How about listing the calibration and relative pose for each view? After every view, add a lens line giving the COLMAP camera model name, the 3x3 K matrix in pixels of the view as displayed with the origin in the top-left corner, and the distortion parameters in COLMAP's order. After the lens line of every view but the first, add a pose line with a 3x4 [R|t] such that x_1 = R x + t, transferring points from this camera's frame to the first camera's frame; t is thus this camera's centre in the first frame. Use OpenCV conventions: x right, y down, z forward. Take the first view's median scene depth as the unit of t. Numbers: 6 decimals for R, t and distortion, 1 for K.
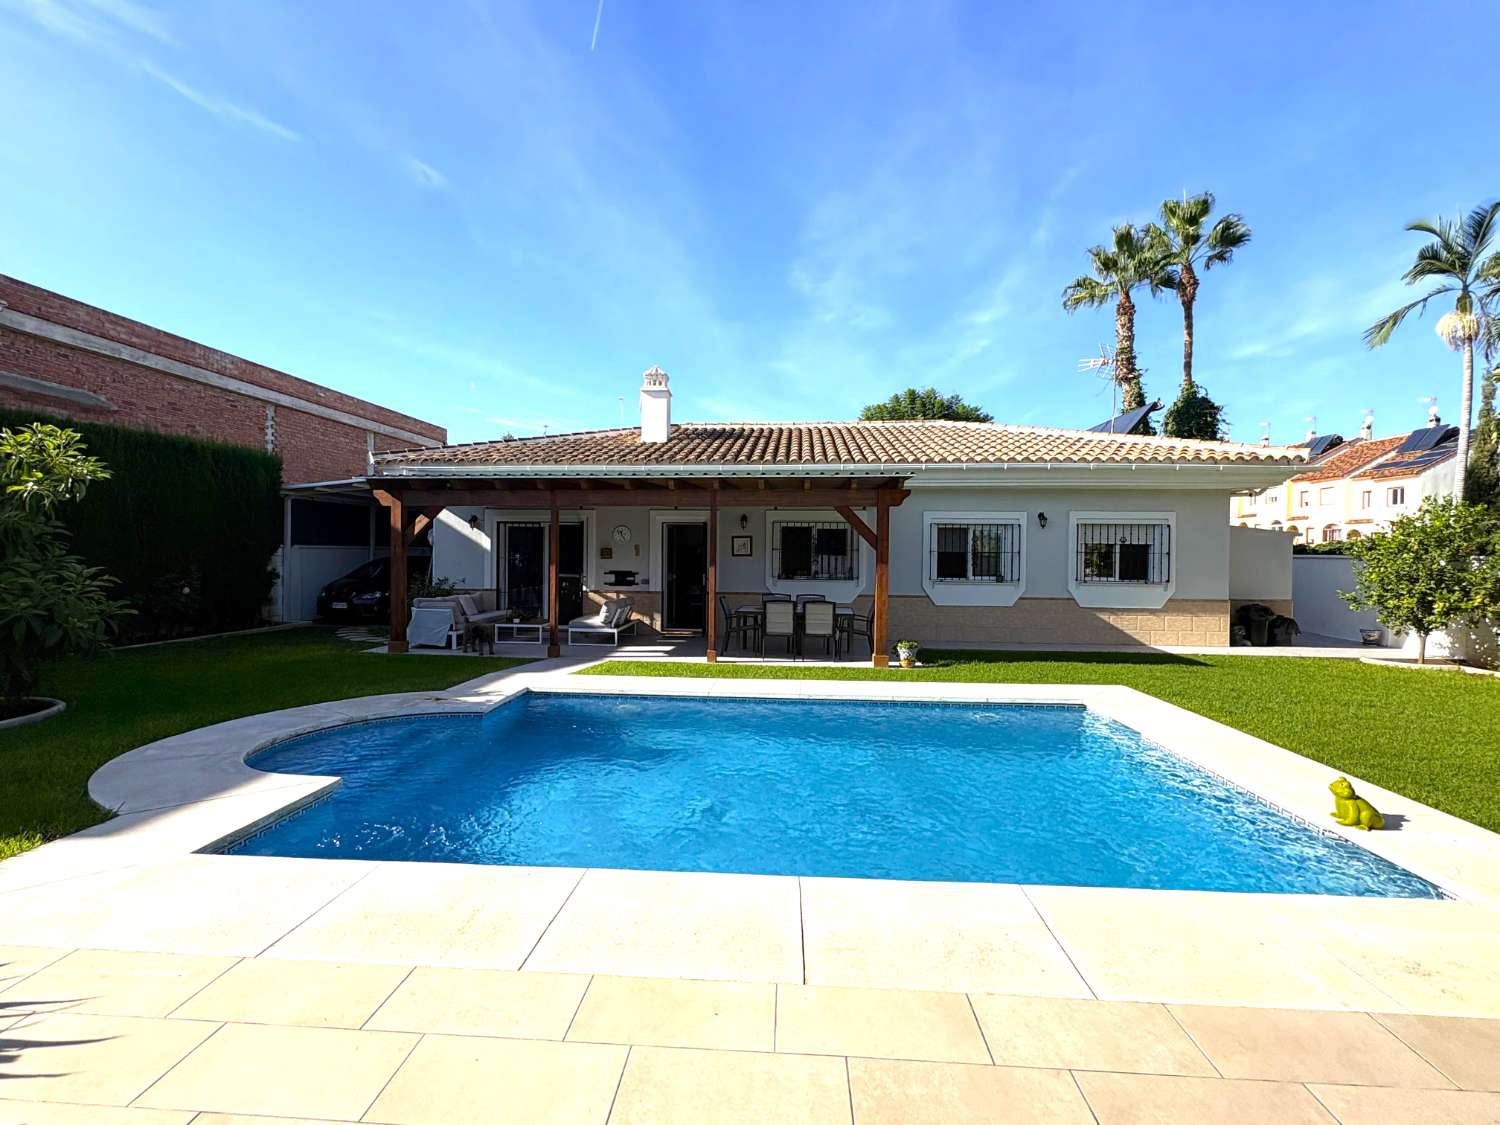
lens RADIAL K [[669.2, 0, 752.4], [0, 669.2, 574.1], [0, 0, 1]] dist [-0.001191, -0.000562]
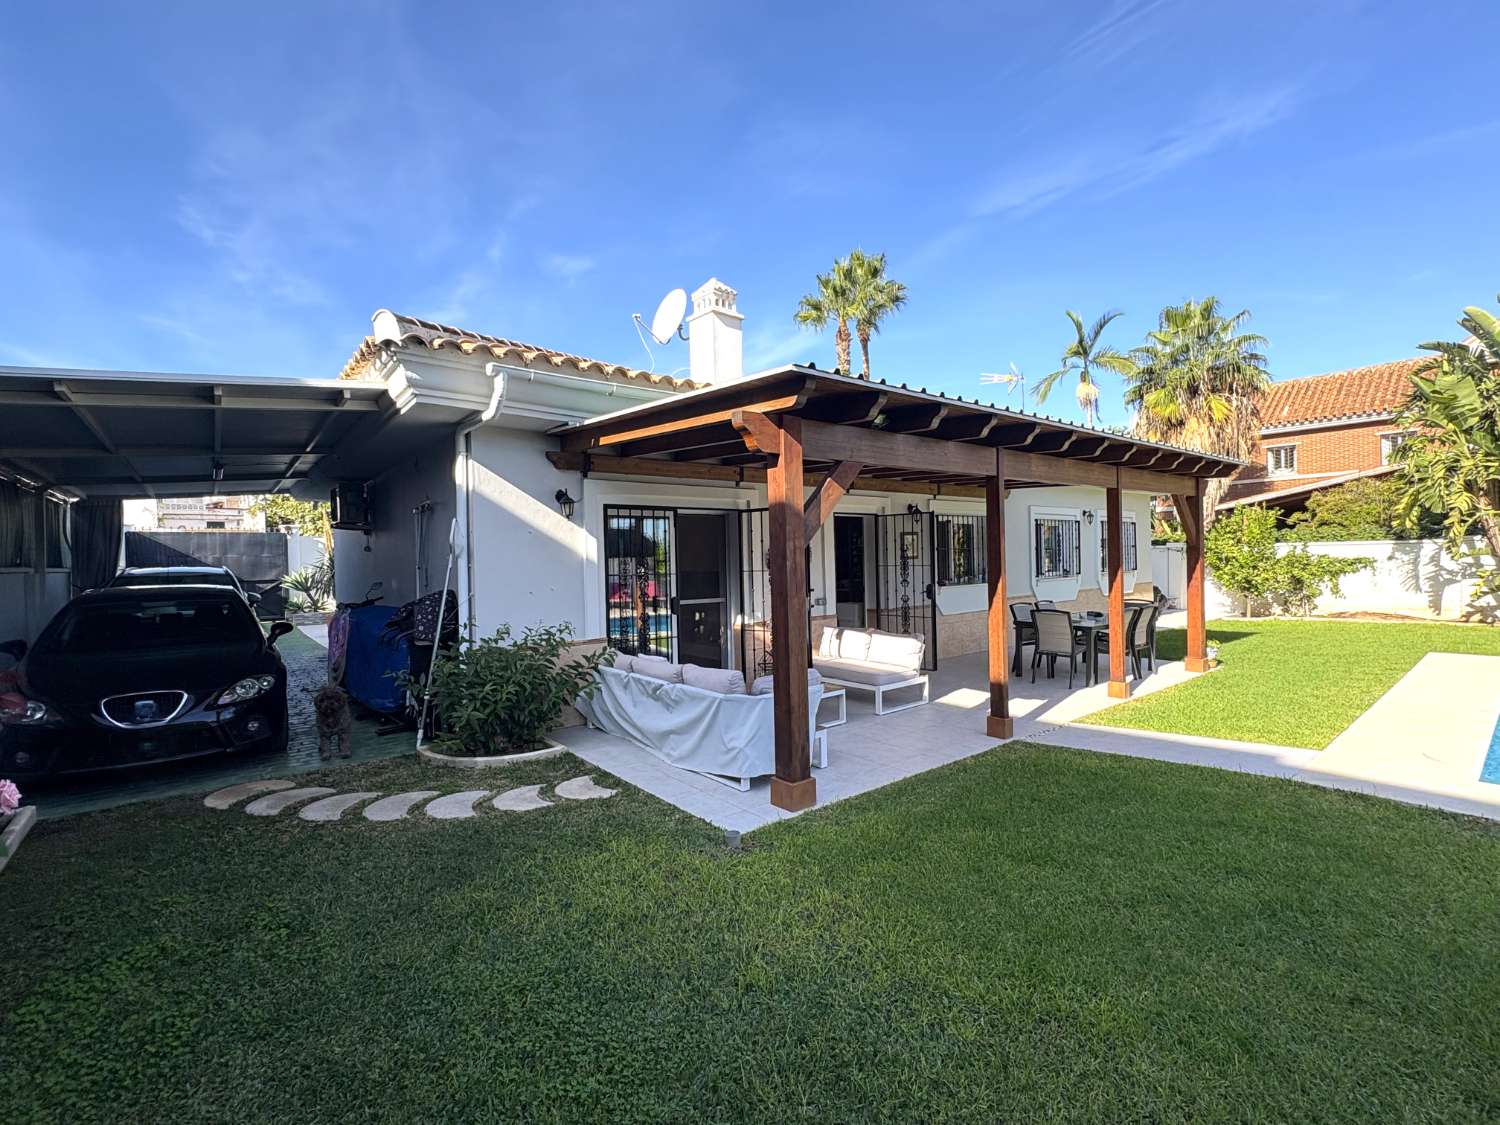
lens RADIAL K [[669.2, 0, 754.9], [0, 669.2, 565.3], [0, 0, 1]] dist [-0.001191, -0.000562]
pose [[0.725170, -0.034495, 0.687706, -0.666156], [0.052202, 0.998624, -0.004955, -0.025106], [-0.686589, 0.039492, 0.725973, 0.574849]]
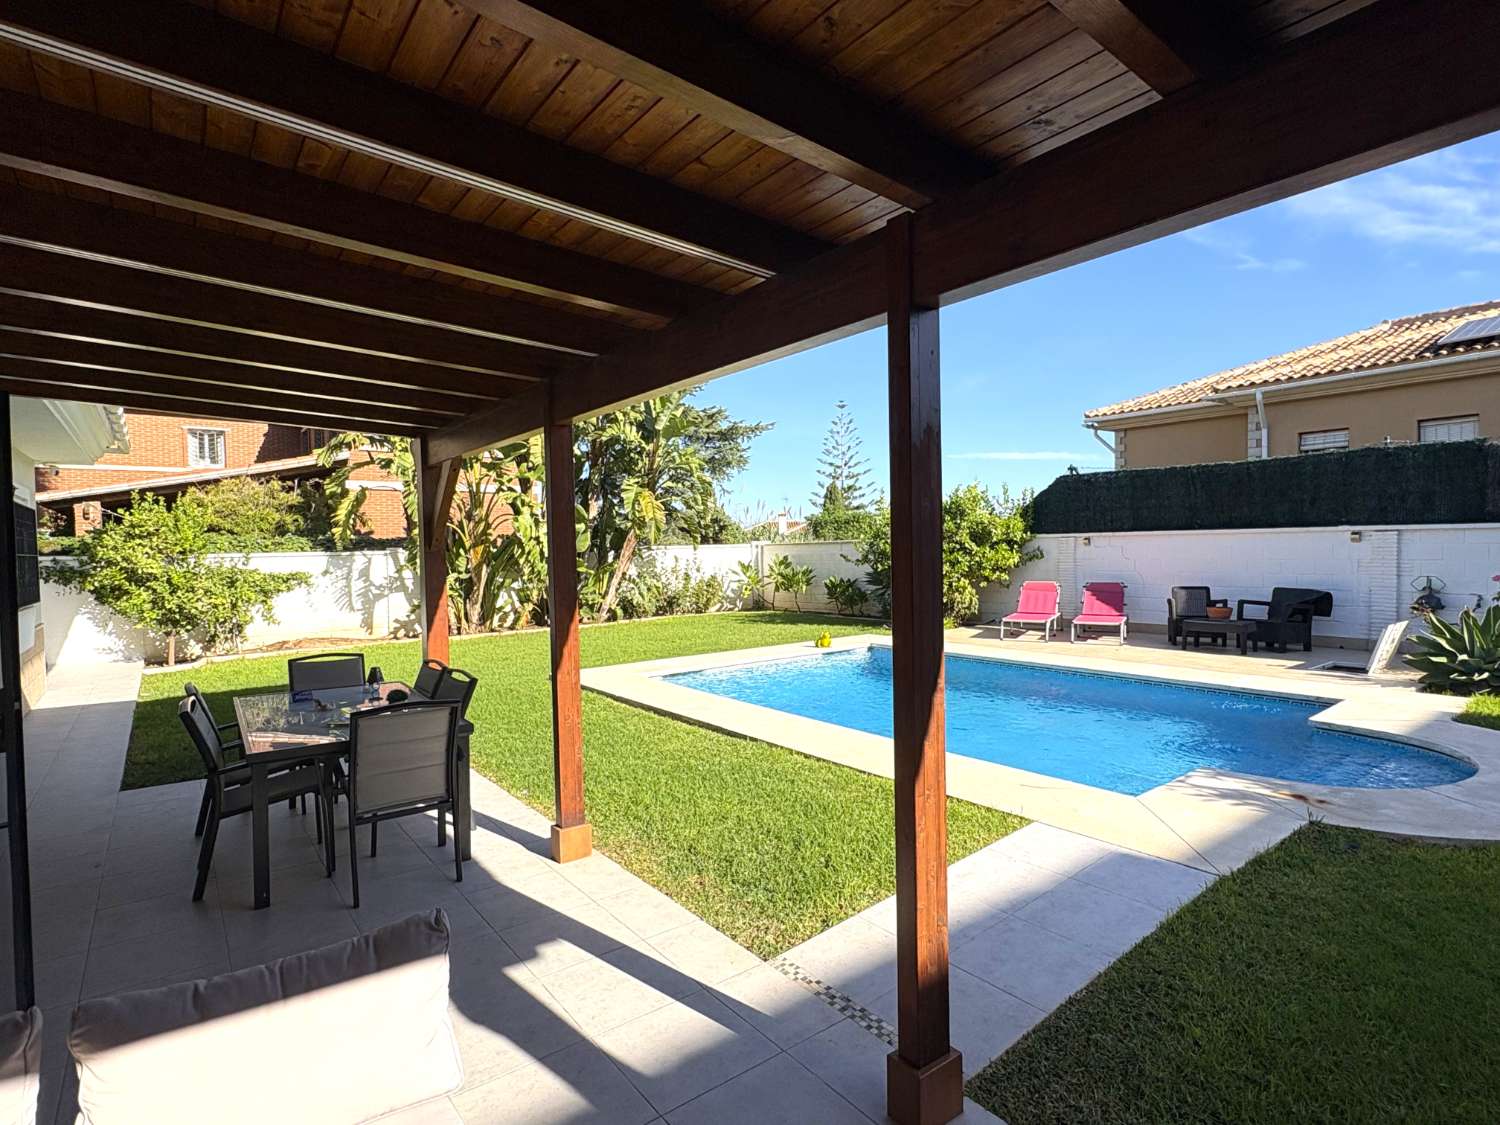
lens RADIAL K [[763.9, 0, 747.8], [0, 763.9, 568.2], [0, 0, 1]] dist [-0.001193, -0.000634]
pose [[-0.661907, -0.018777, 0.749351, -0.332644], [0.035274, 0.997798, 0.056160, -0.033976], [-0.748756, 0.063606, -0.659787, 0.930440]]
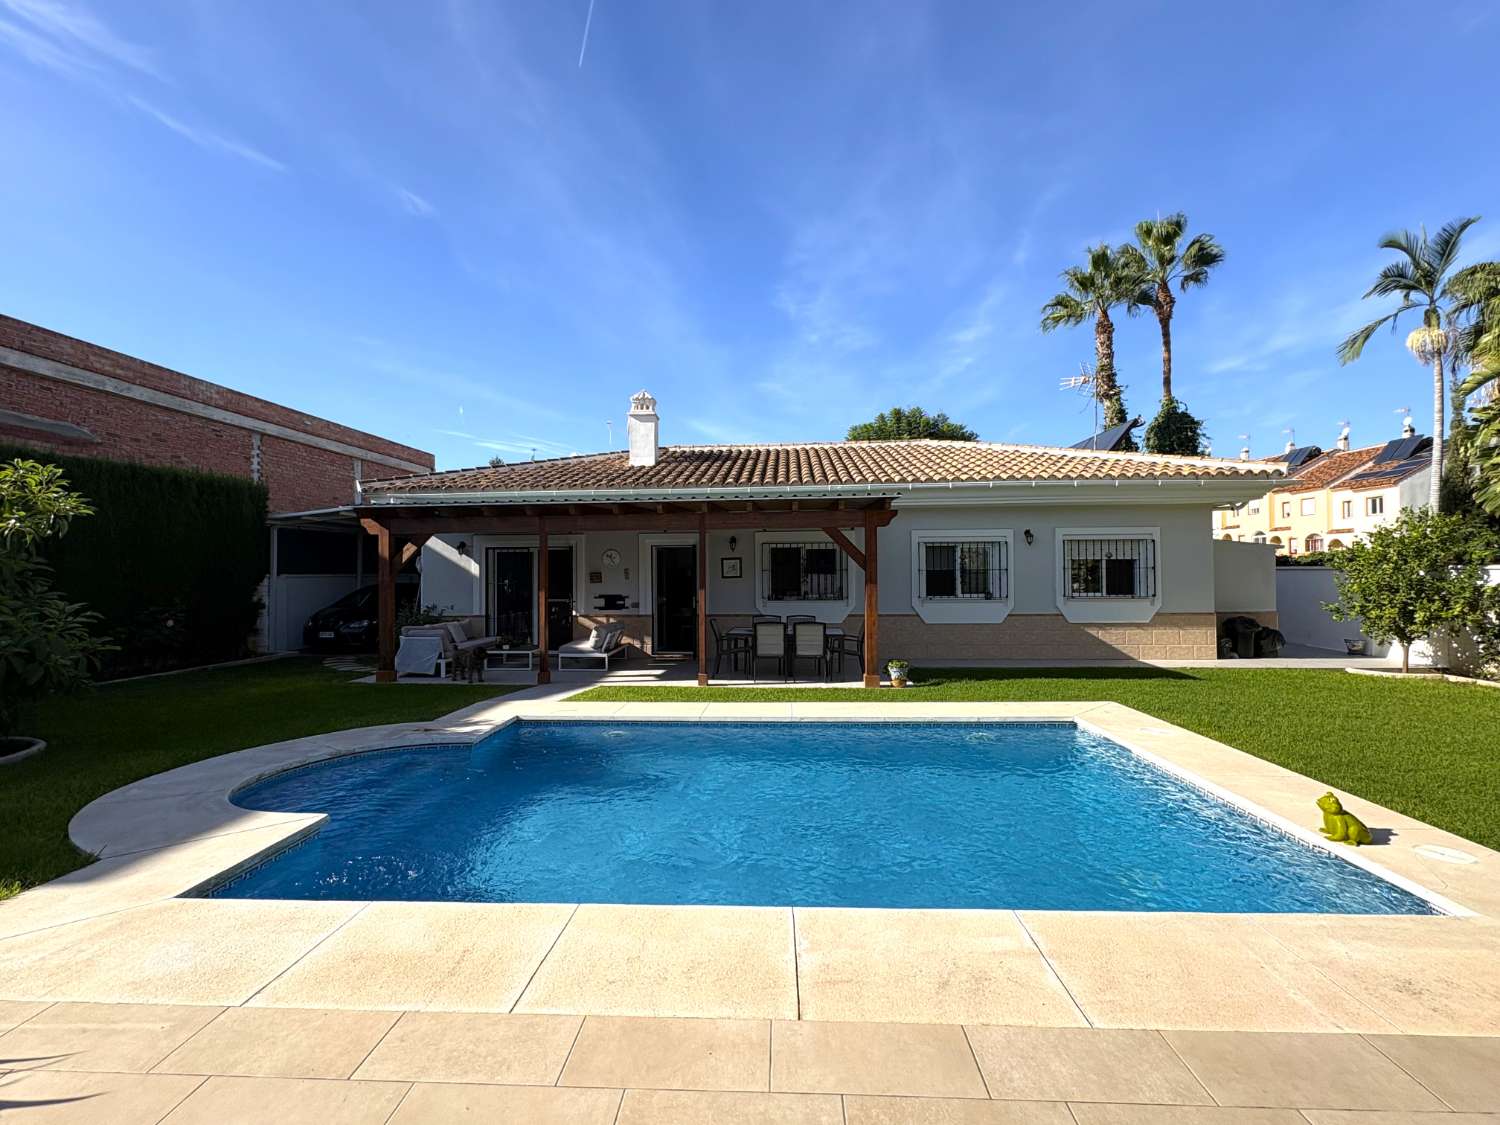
lens RADIAL K [[669.2, 0, 751.8], [0, 669.2, 575.2], [0, 0, 1]] dist [-0.001191, -0.000562]
pose [[0.999750, -0.017816, 0.013495, 0.001144], [0.018168, 0.999485, -0.026436, -0.003967], [-0.013017, 0.026675, 0.999559, -0.001577]]
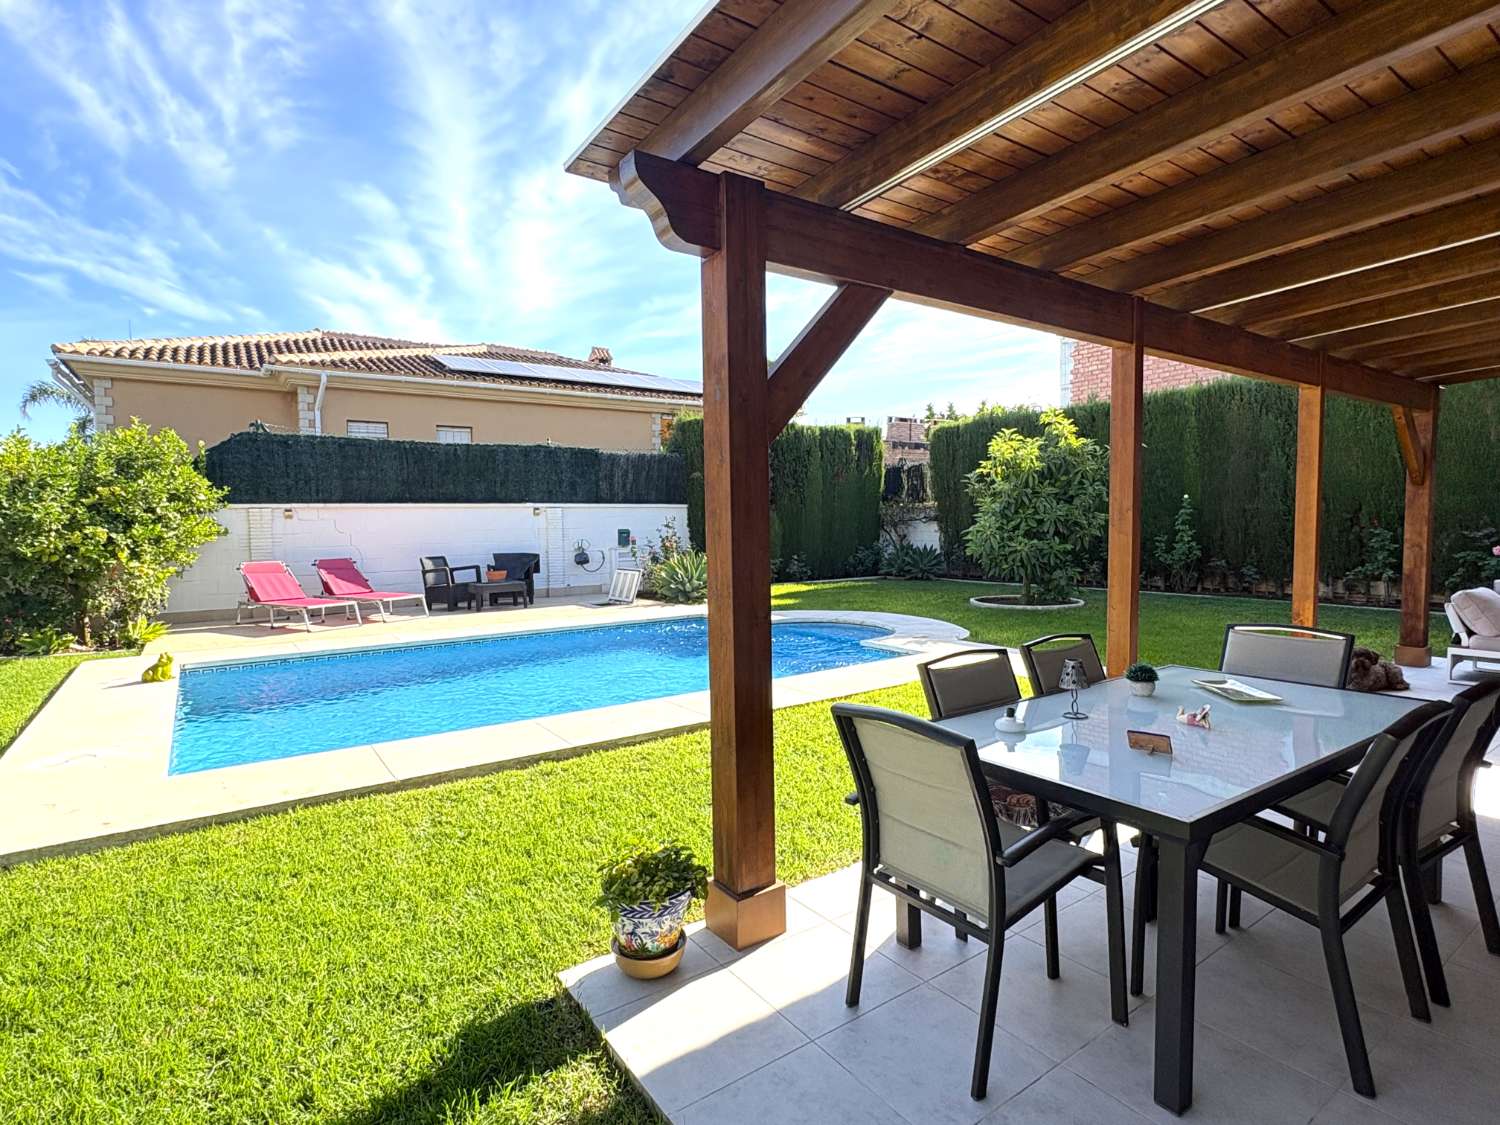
lens RADIAL K [[763.9, 0, 746.0], [0, 763.9, 568.9], [0, 0, 1]] dist [-0.001193, -0.000634]
pose [[-0.772360, 0.042903, -0.633734, 0.282728], [-0.012747, 0.996468, 0.082995, -0.012461], [0.635057, 0.072180, -0.769086, 0.925677]]
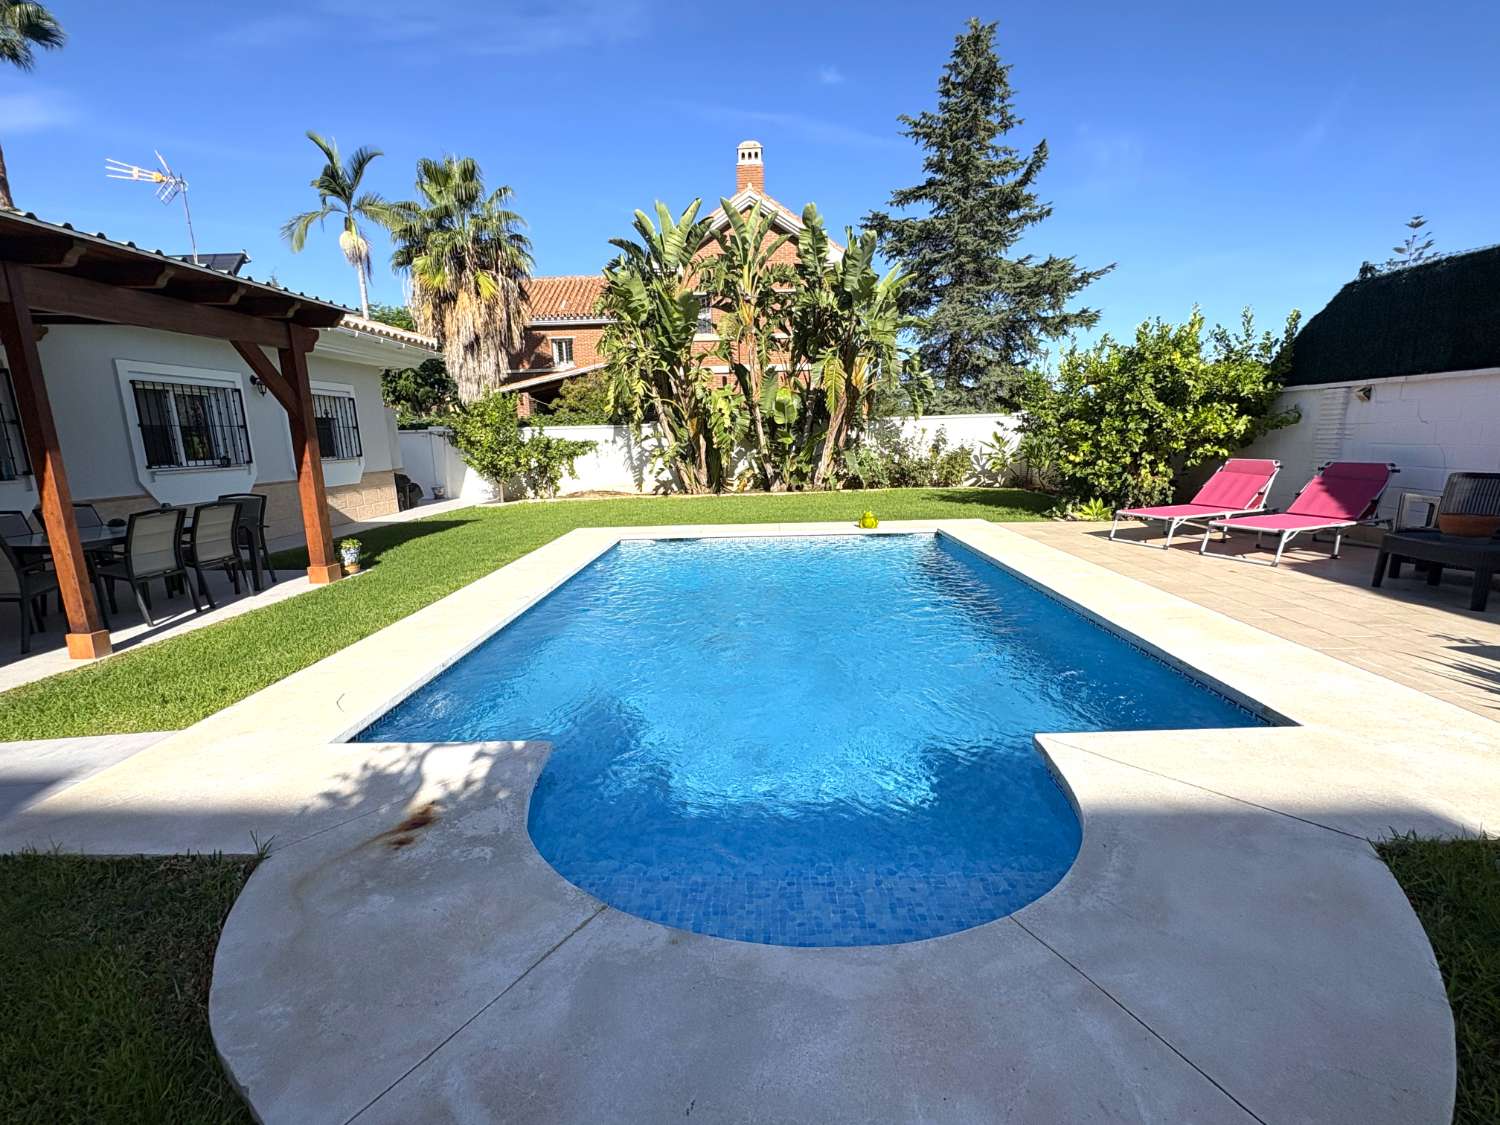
lens RADIAL K [[669.2, 0, 748.9], [0, 669.2, 565.0], [0, 0, 1]] dist [-0.001191, -0.000562]
pose [[-0.038066, -0.200999, 0.978852, -0.402529], [0.056904, 0.977536, 0.202942, 0.000891], [-0.997654, 0.063426, -0.025773, 0.434476]]
